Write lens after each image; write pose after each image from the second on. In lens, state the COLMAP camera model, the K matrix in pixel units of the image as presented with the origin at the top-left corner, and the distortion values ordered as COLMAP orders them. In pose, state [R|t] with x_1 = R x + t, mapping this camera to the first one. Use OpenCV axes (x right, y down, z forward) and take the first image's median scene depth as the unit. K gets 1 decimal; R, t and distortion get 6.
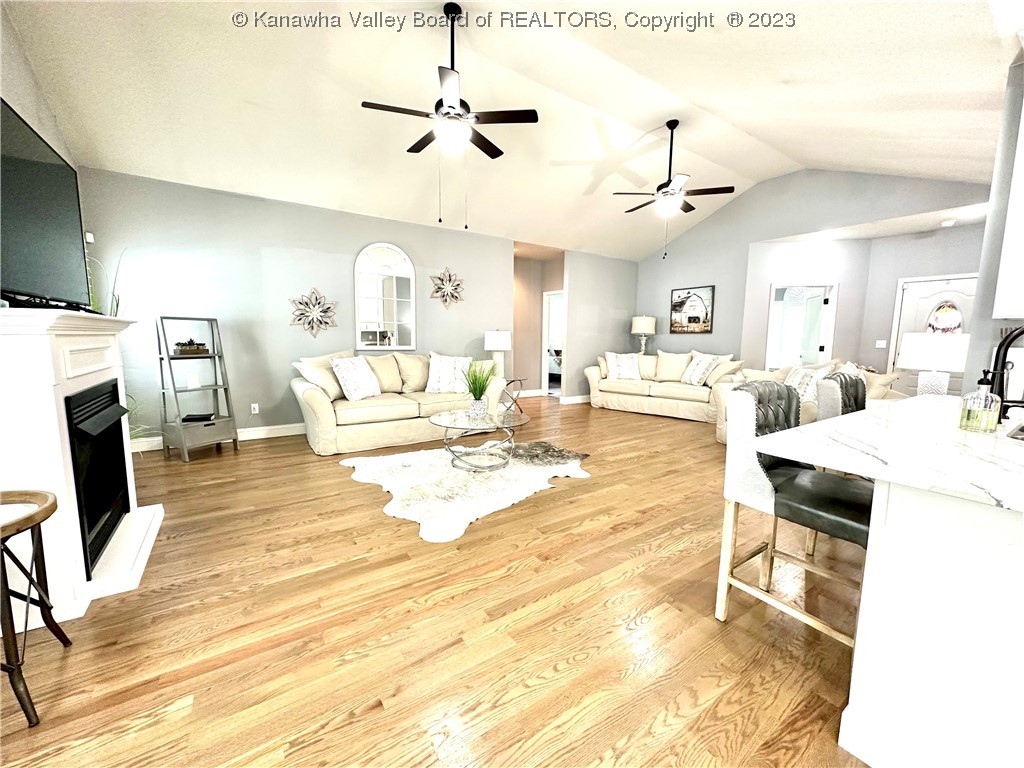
lens RADIAL K [[412.5, 0, 510.2], [0, 412.5, 384.4], [0, 0, 1]] dist [-0.004425, 0.000406]
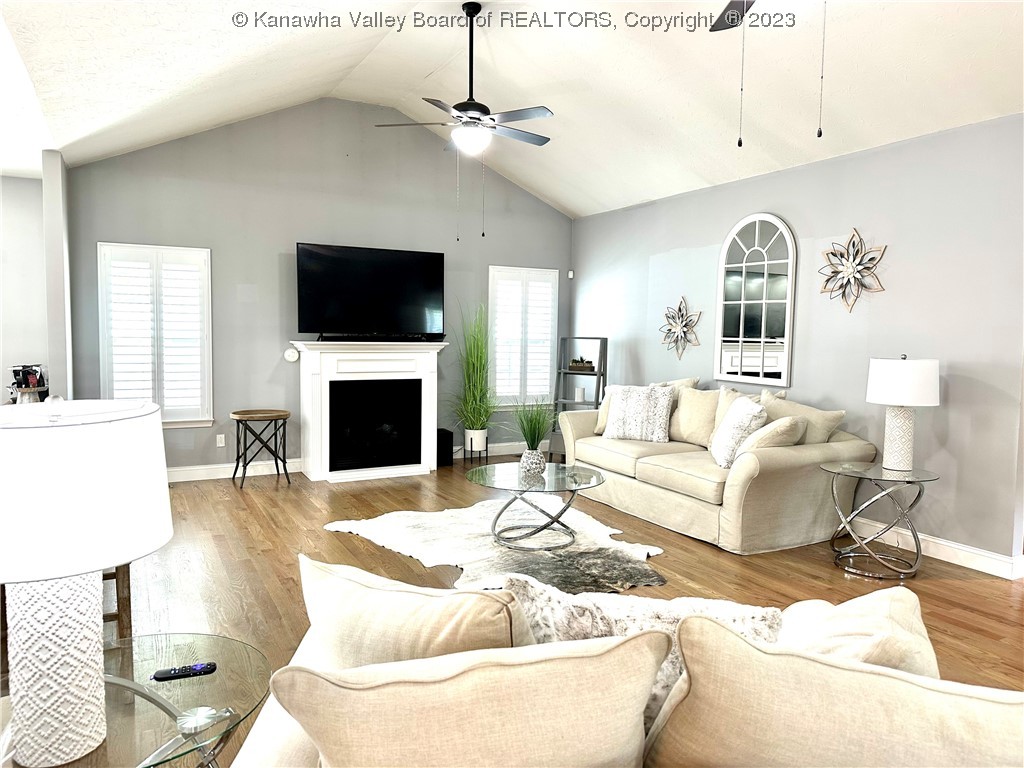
lens RADIAL K [[714.0, 0, 511.1], [0, 714.0, 382.9], [0, 0, 1]] dist [0.074850, 0.000349]
pose [[-0.111972, 0.062842, -0.991722, 0.963313], [-0.130324, 0.988450, 0.077349, -0.141327], [0.985128, 0.137906, -0.102489, 0.882025]]
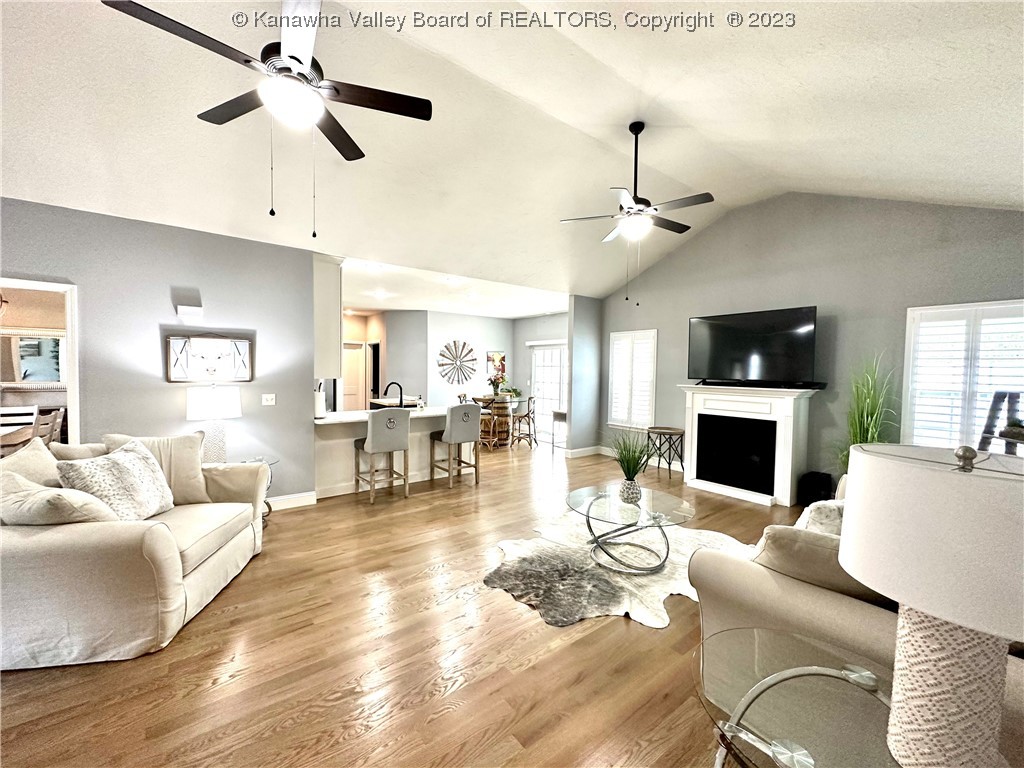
lens RADIAL K [[412.5, 0, 505.5], [0, 412.5, 384.2], [0, 0, 1]] dist [-0.004425, 0.000406]
pose [[-0.998496, -0.021403, -0.050466, 0.179019], [-0.028889, 0.987863, 0.152619, -0.224798], [0.046587, 0.153847, -0.986996, 1.461058]]
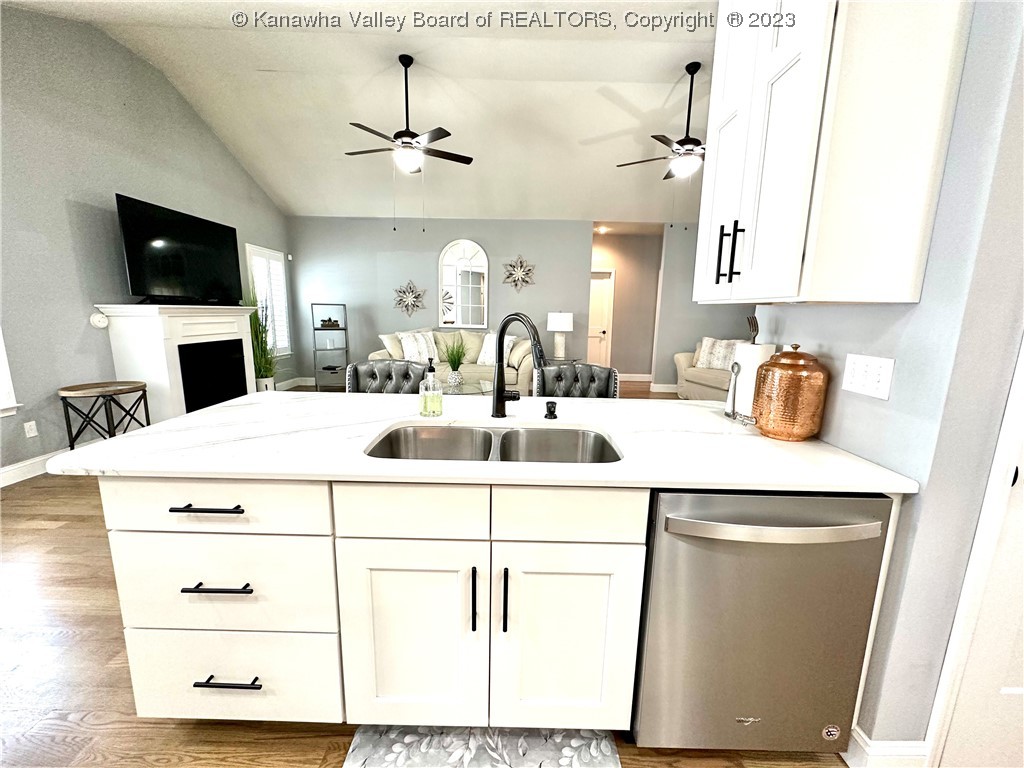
lens RADIAL K [[412.5, 0, 511.8], [0, 412.5, 387.0], [0, 0, 1]] dist [-0.004425, 0.000406]
pose [[0.826512, 0.102459, -0.553517, 0.605210], [-0.071789, 0.994452, 0.076882, -0.015297], [0.558323, -0.023807, 0.829282, 0.067244]]
